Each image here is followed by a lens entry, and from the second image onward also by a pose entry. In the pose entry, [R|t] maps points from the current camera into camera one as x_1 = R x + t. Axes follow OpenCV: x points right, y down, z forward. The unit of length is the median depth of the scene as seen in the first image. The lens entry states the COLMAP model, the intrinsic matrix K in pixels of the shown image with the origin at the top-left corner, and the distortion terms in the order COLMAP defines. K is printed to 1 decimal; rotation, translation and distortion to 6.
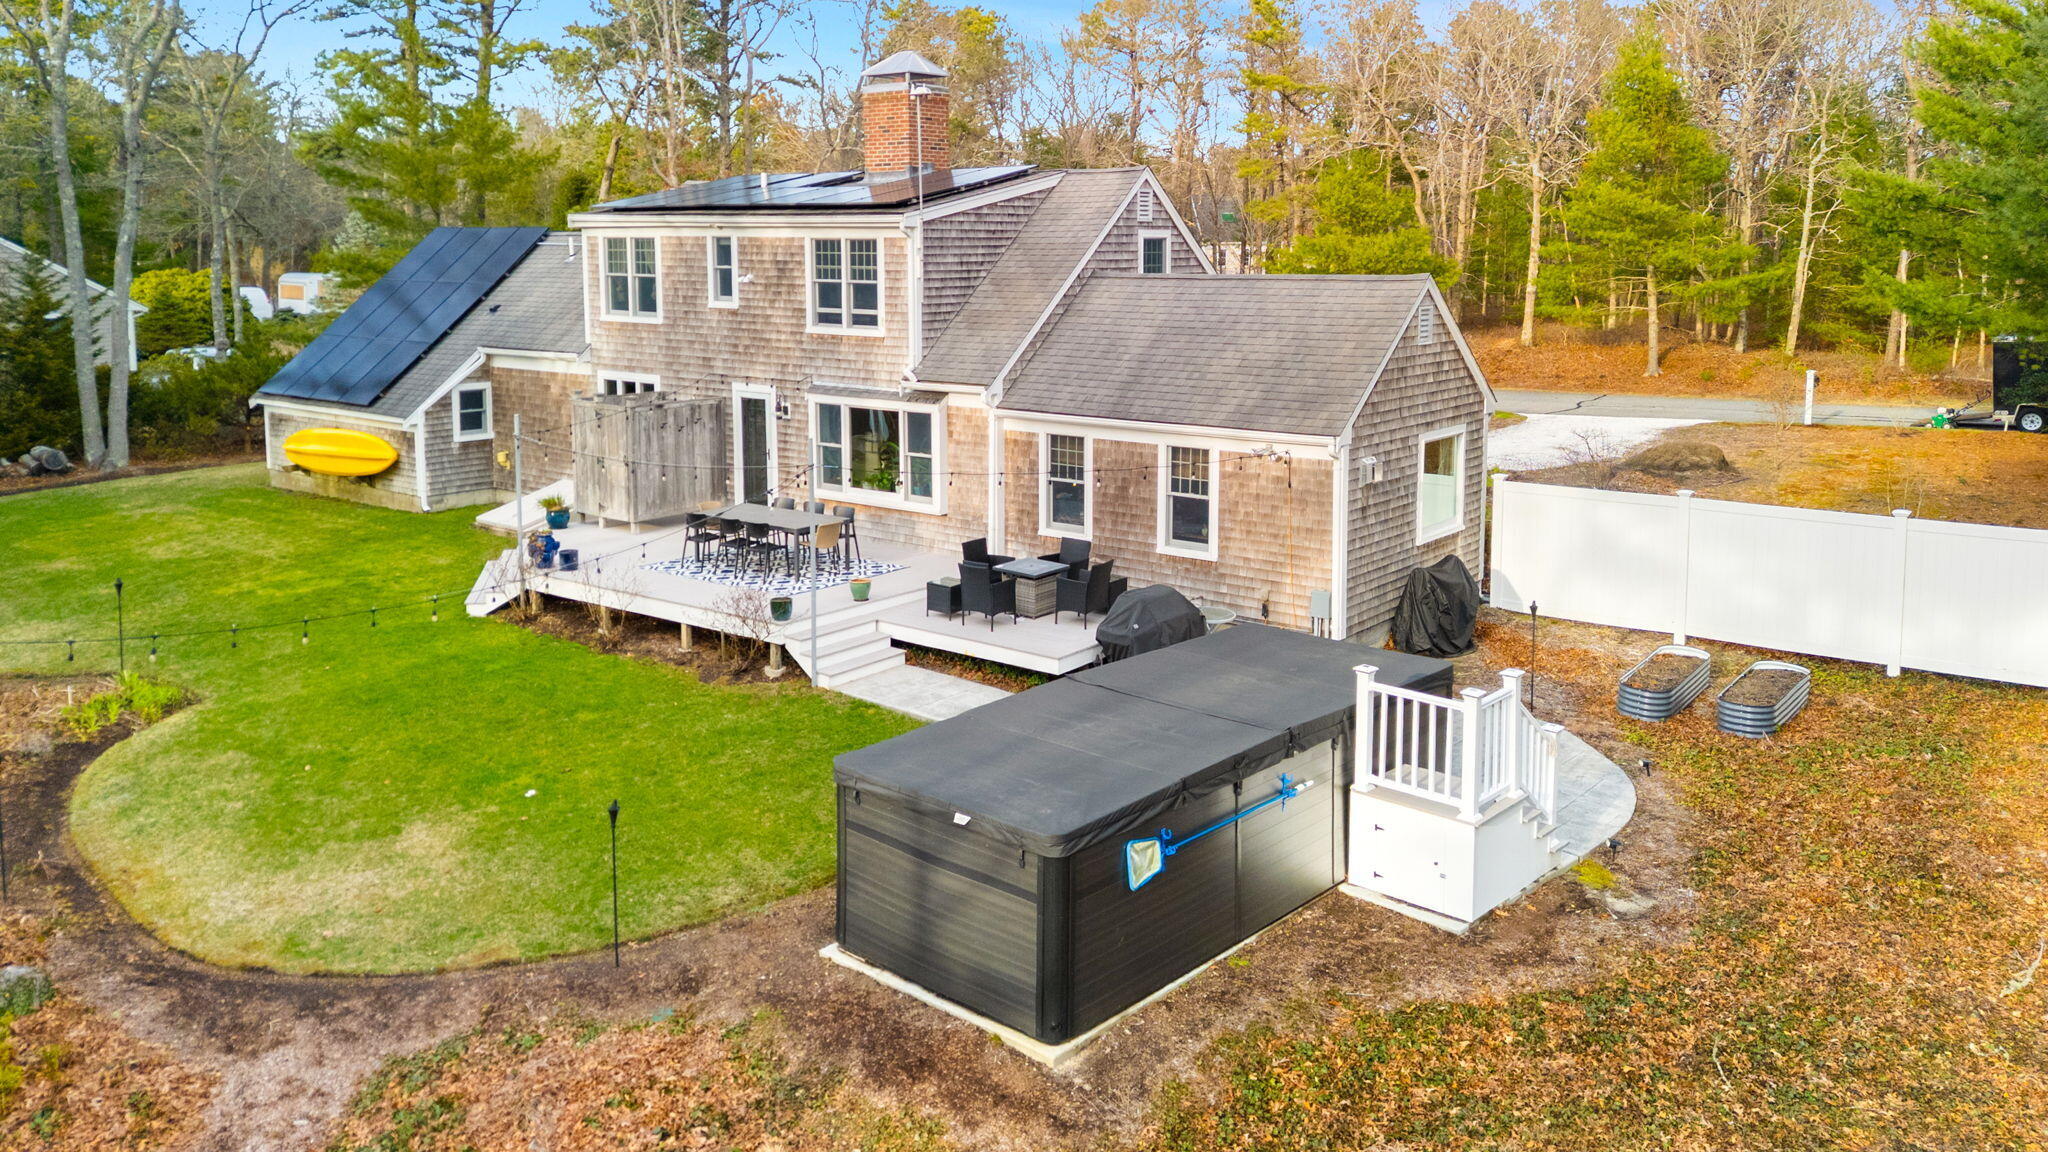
lens RADIAL K [[1534.2, 0, 997.9], [0, 1534.2, 405.7], [0, 0, 1]] dist [0.048188, -0.024794]
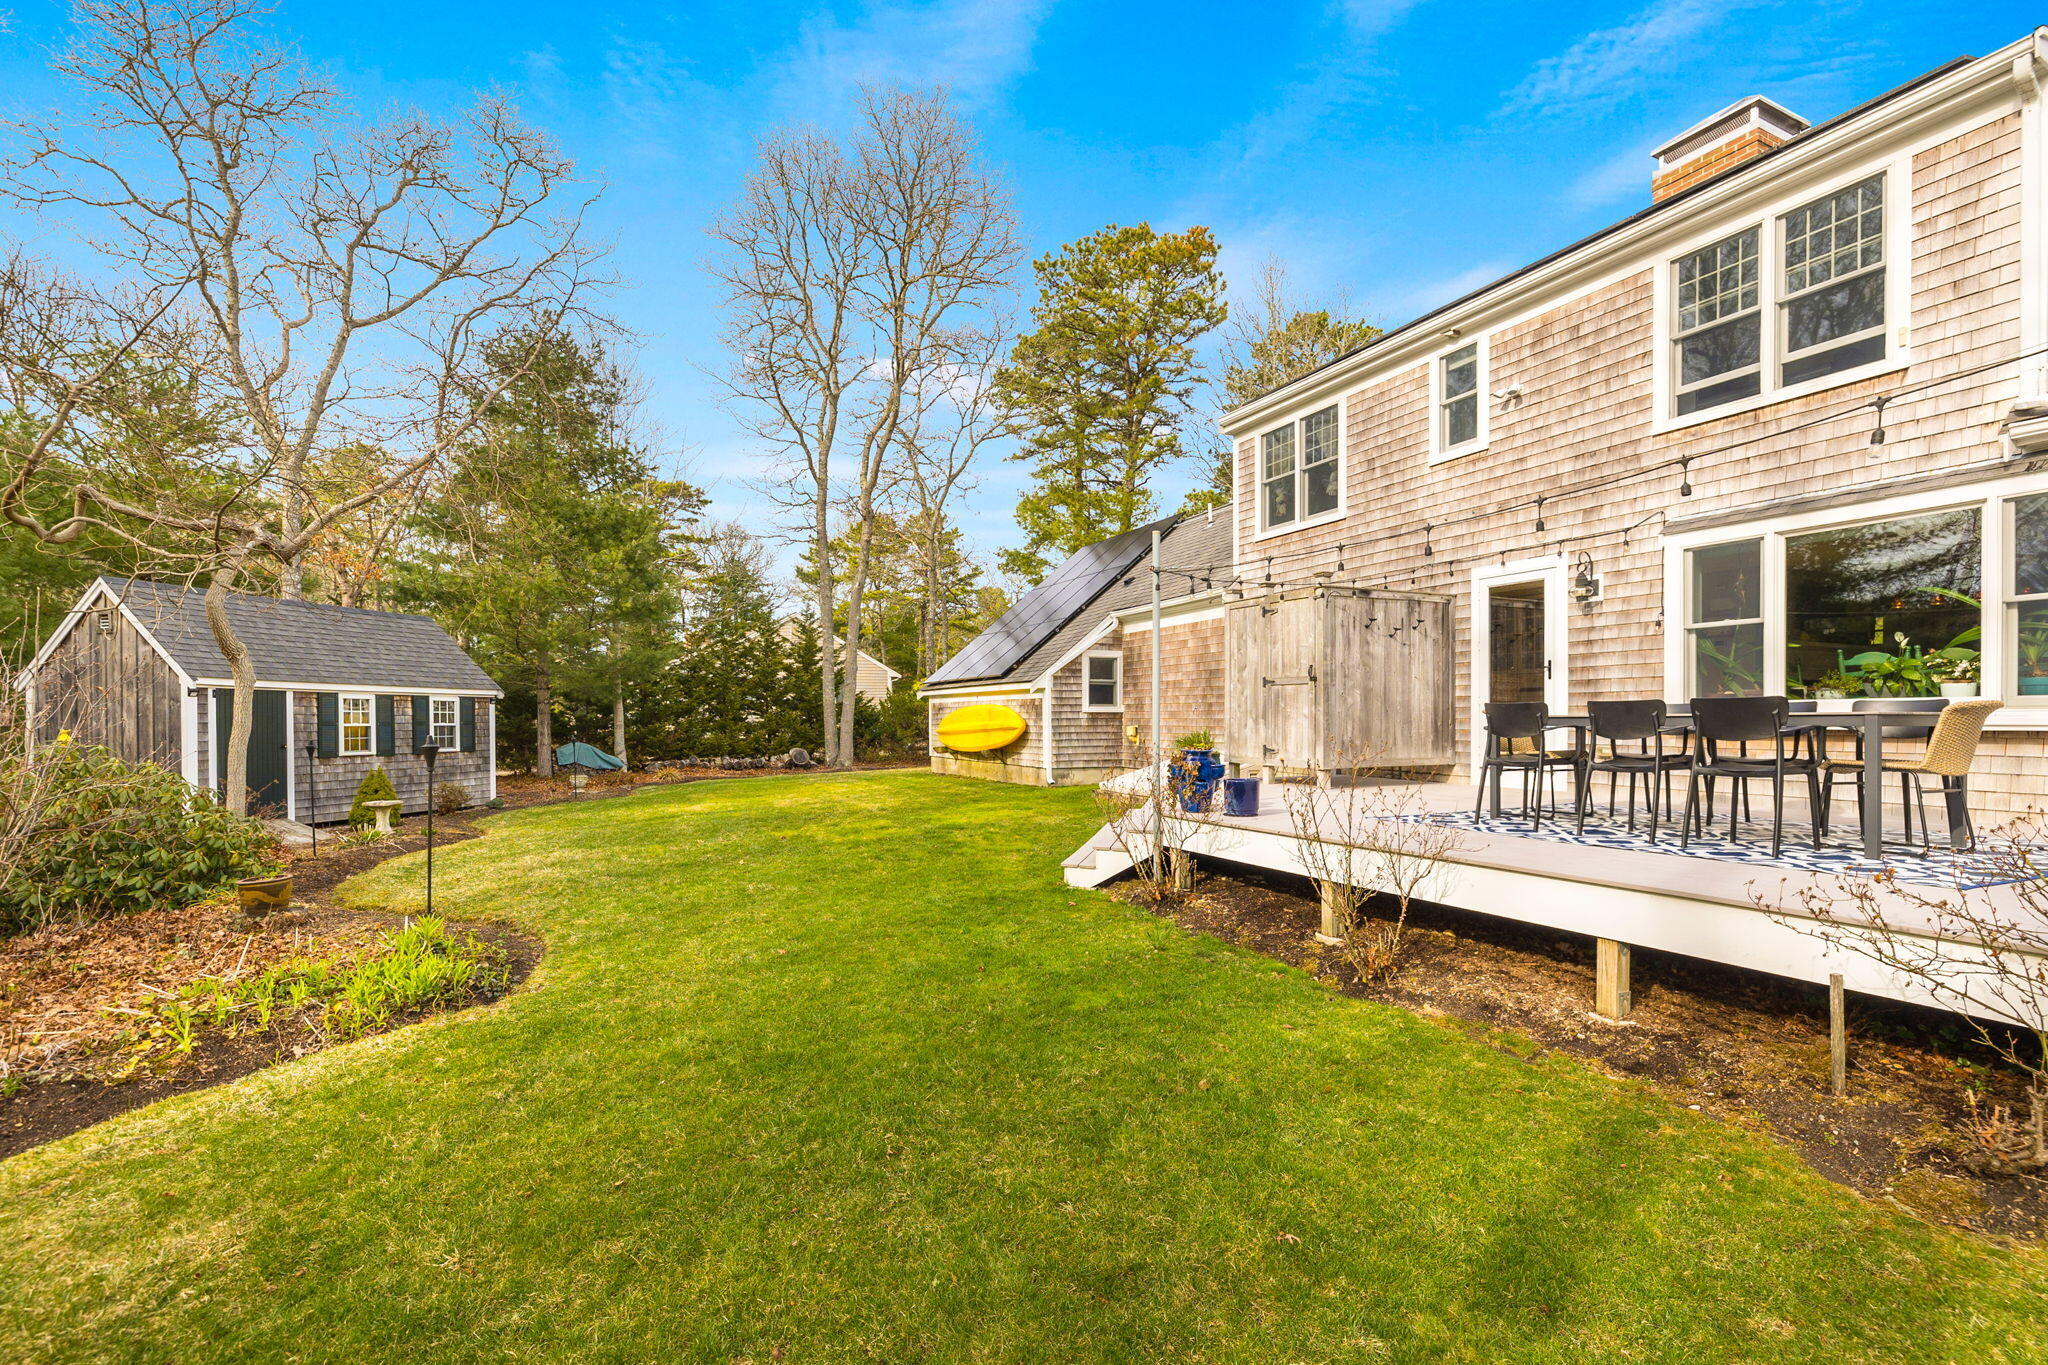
lens RADIAL K [[895.3, 0, 1021.1], [0, 895.3, 721.2], [0, 0, 1]] dist [0.012822, 0.000302]
pose [[0.905541, -0.001238, -0.424258, -0.194374], [-0.039759, 0.995347, -0.087768, 0.094271], [0.422392, 0.096346, 0.901278, 0.616005]]
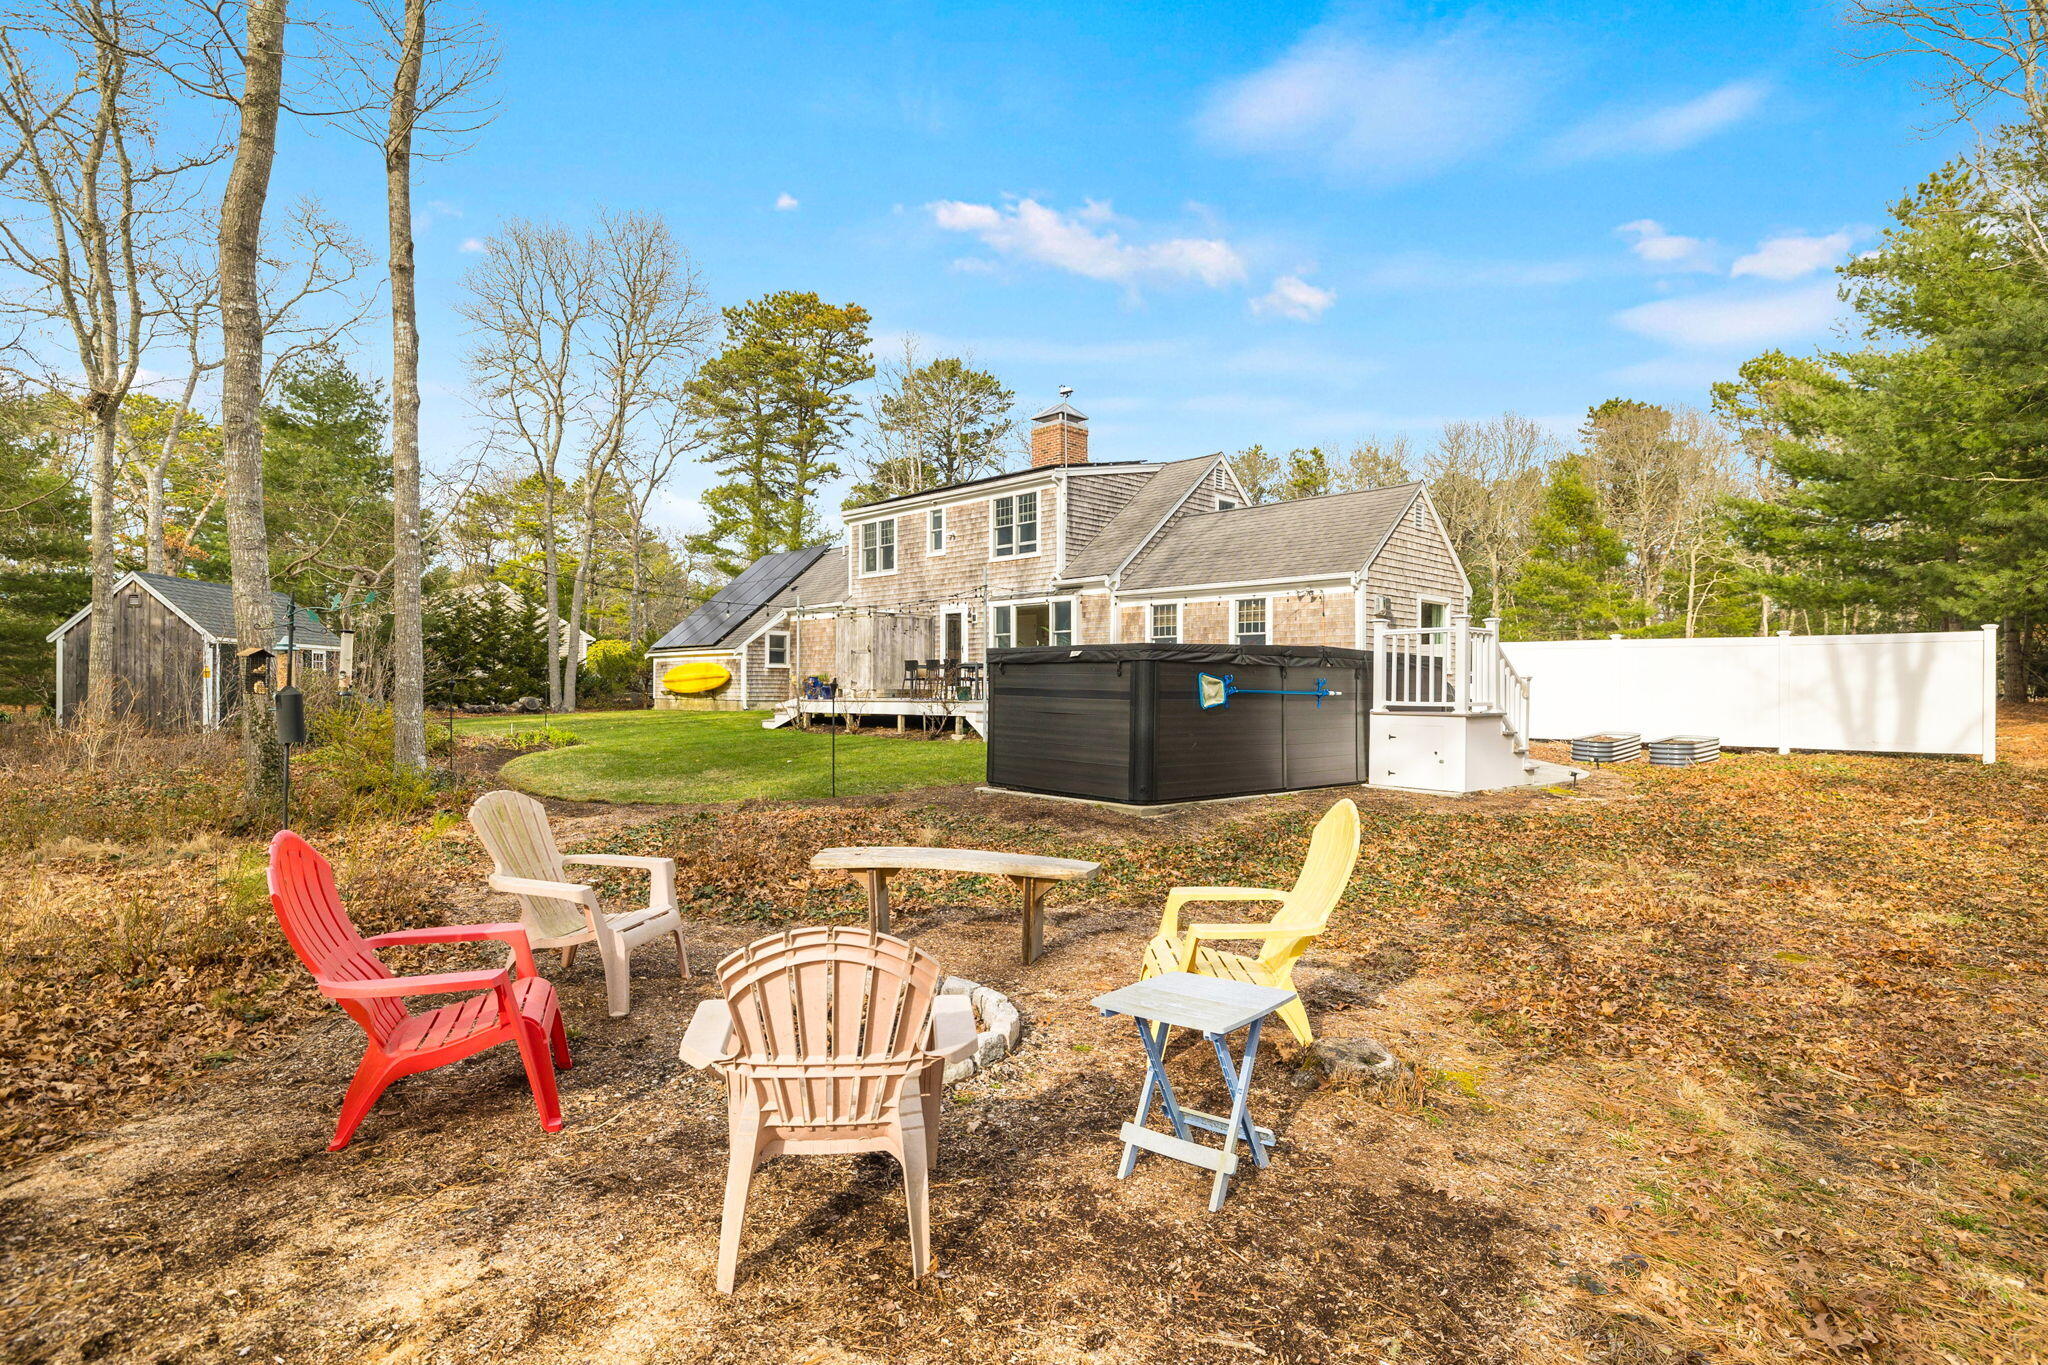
lens RADIAL K [[997.4, 0, 1007.8], [0, 997.4, 701.8], [0, 0, 1]] dist [-0.001684, 0.000174]
pose [[0.992855, 0.007859, -0.119070, 0.009876], [-0.018414, 0.995967, -0.087806, 0.172147], [0.117900, 0.089371, 0.988996, 0.053849]]
